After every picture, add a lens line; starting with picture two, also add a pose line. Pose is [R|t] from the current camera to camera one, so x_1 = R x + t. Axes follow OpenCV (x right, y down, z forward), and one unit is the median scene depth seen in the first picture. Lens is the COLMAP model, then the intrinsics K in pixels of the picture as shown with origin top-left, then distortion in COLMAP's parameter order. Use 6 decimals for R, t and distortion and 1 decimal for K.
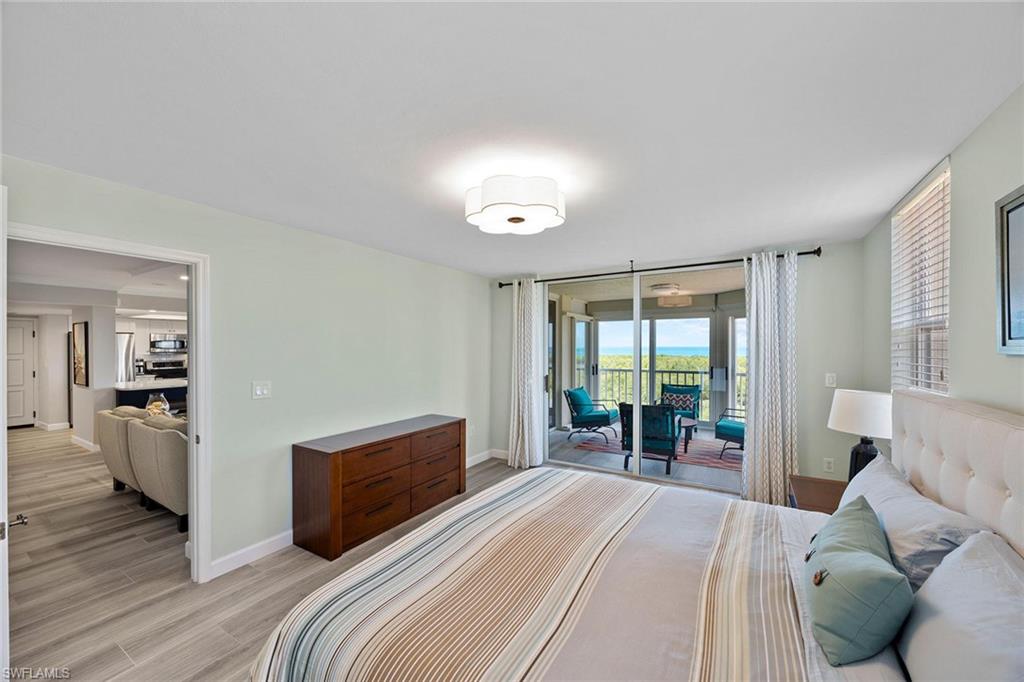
lens RADIAL K [[396.1, 0, 513.1], [0, 396.1, 348.3], [0, 0, 1]] dist [-0.006384, 0.001060]
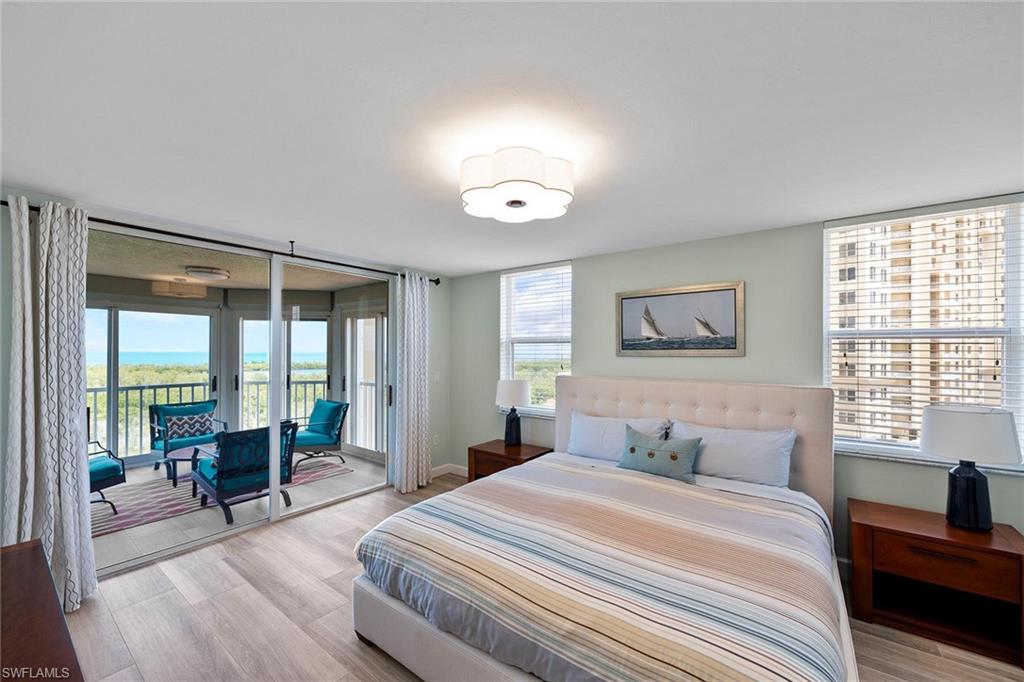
lens RADIAL K [[396.1, 0, 513.0], [0, 396.1, 348.7], [0, 0, 1]] dist [-0.006384, 0.001060]
pose [[0.124773, 0.010988, 0.992125, -0.251903], [-0.007046, 0.999923, -0.010188, -0.006750], [-0.992160, -0.005719, 0.124840, 0.307829]]
